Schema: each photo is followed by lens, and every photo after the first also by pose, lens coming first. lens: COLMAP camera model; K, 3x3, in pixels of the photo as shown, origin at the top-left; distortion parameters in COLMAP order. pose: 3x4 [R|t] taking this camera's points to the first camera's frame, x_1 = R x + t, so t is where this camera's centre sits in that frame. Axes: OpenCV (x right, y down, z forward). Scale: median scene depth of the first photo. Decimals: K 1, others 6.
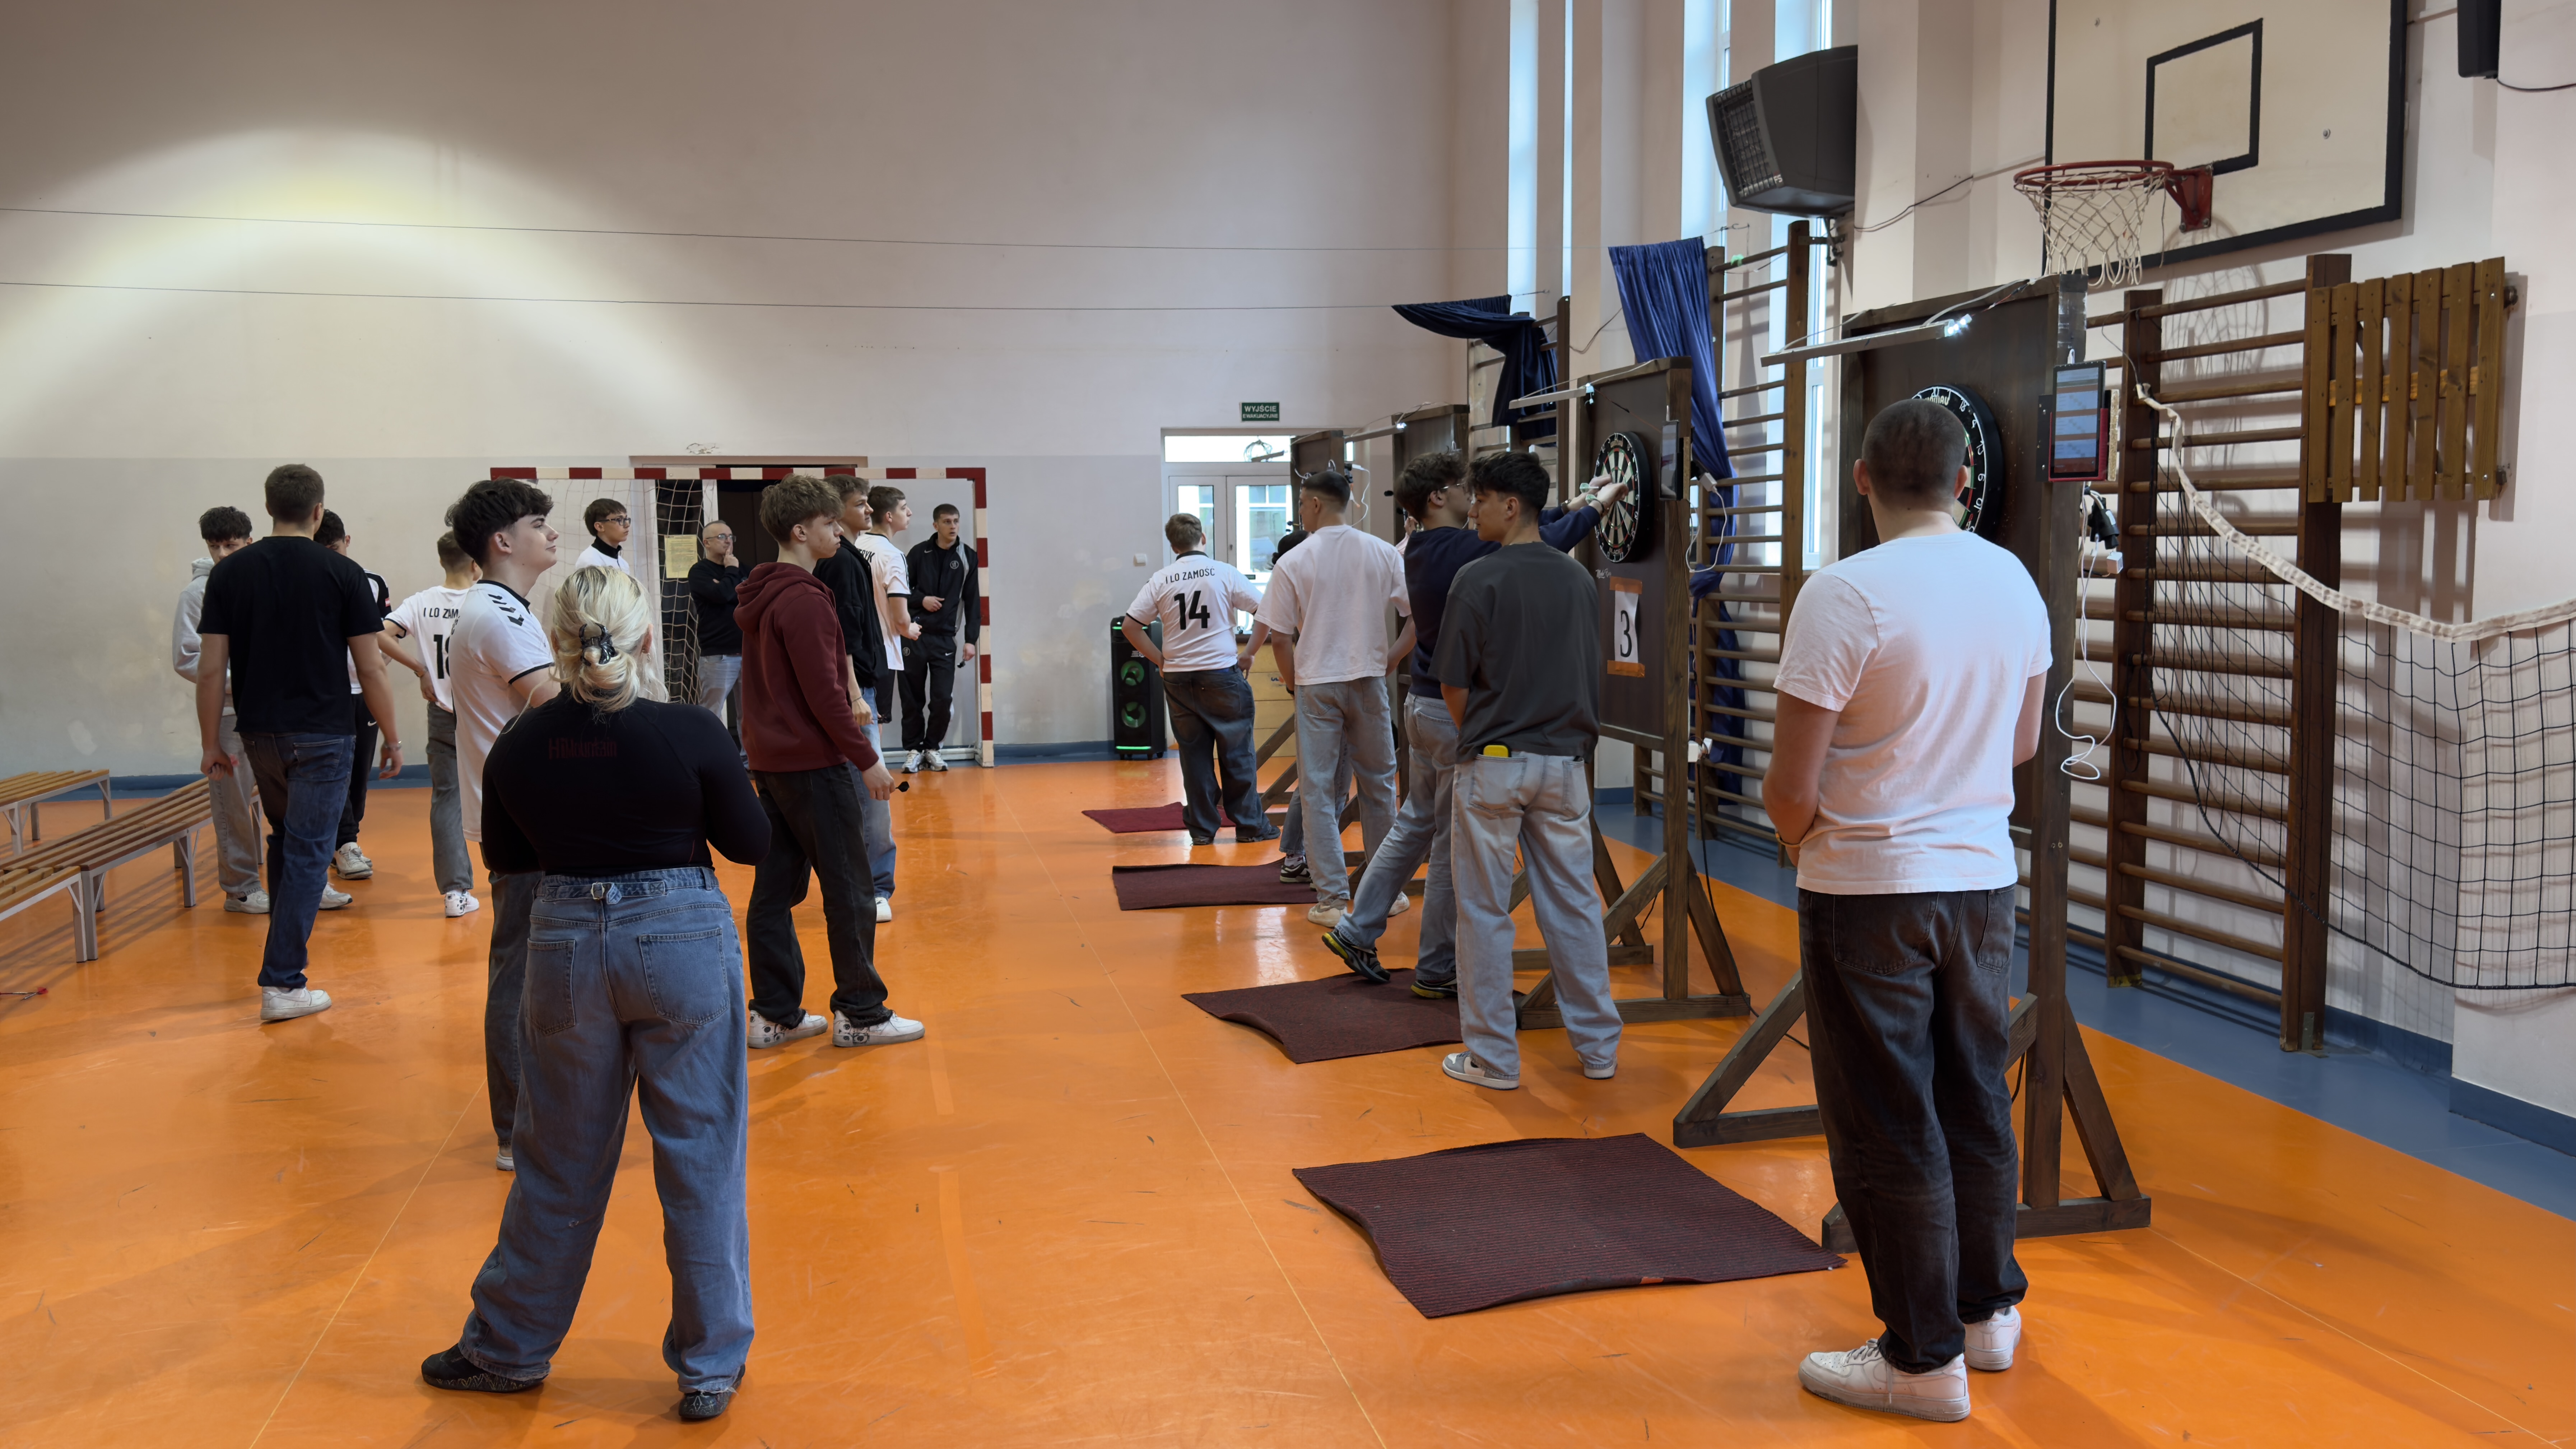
lens RADIAL K [[2019.1, 0, 1271.2], [0, 2019.1, 728.6], [0, 0, 1]] dist [0.026952, -0.008674]
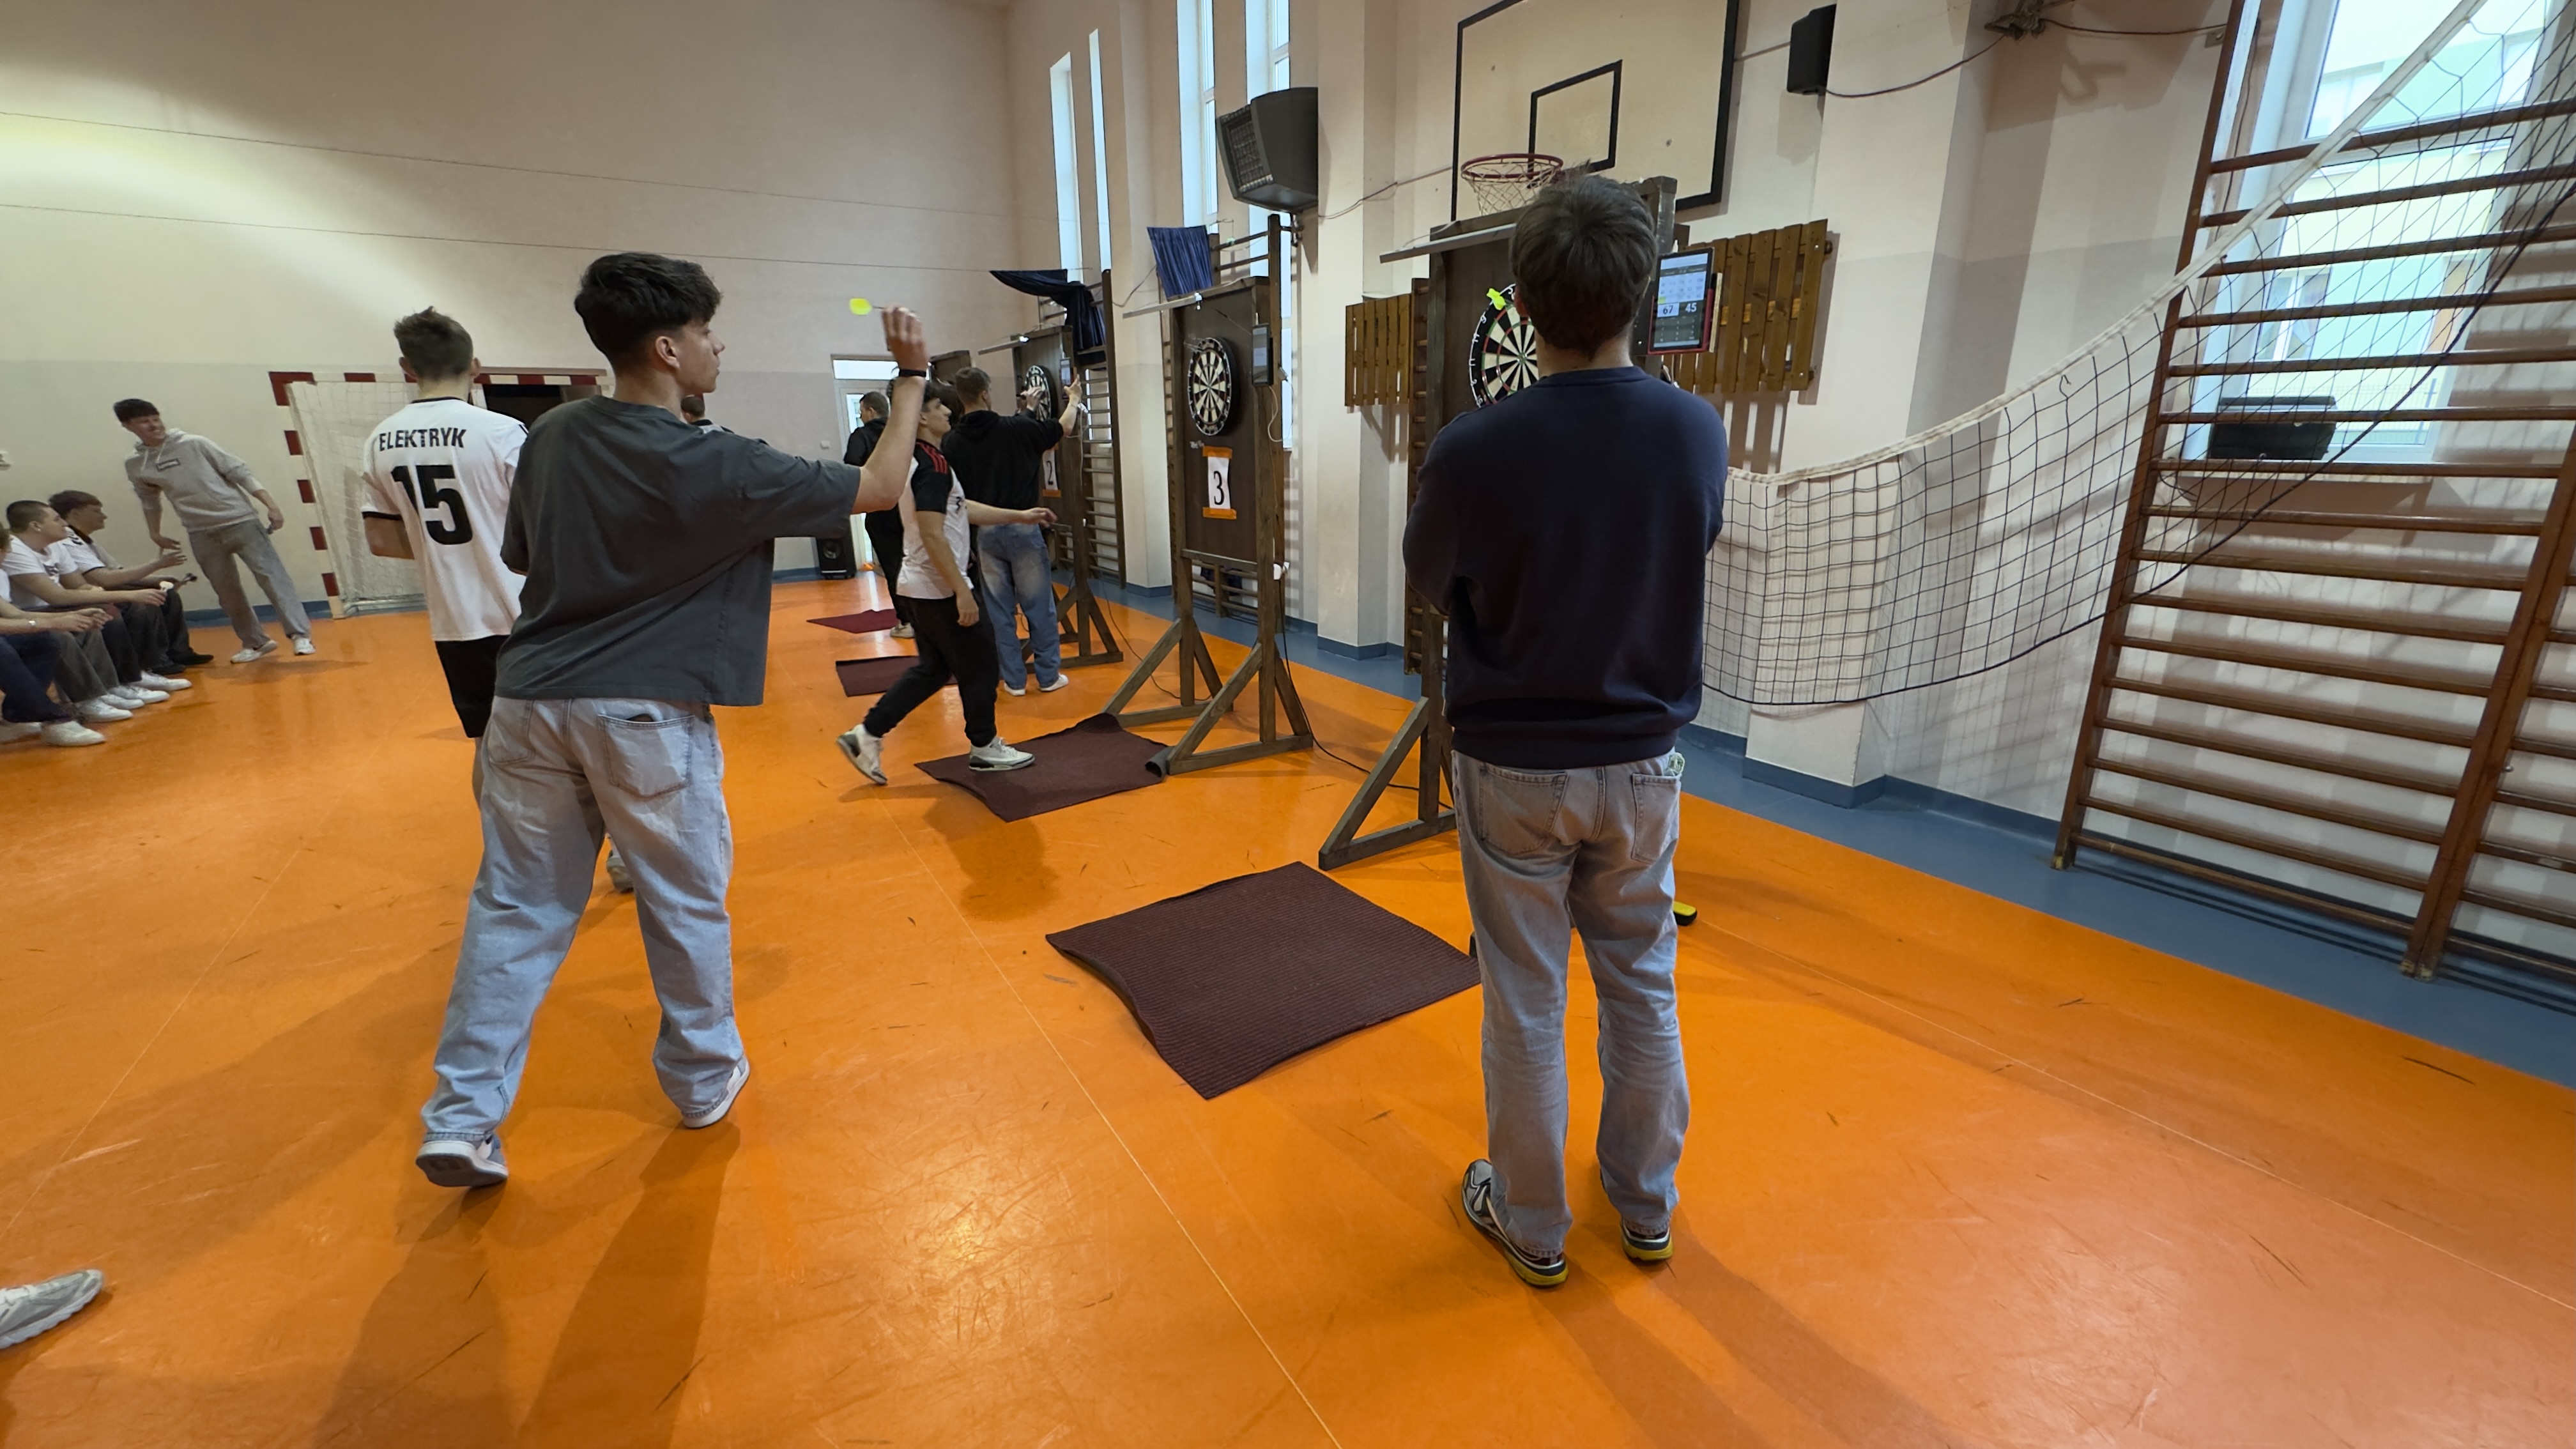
lens RADIAL K [[1013.3, 0, 1279.8], [0, 1013.3, 724.3], [0, 0, 1]] dist [-0.003932, -0.000415]
pose [[0.937880, -0.089940, 0.335100, -0.038384], [0.029390, 0.982940, 0.181561, -0.012469], [-0.345713, -0.160434, 0.924523, 0.317536]]
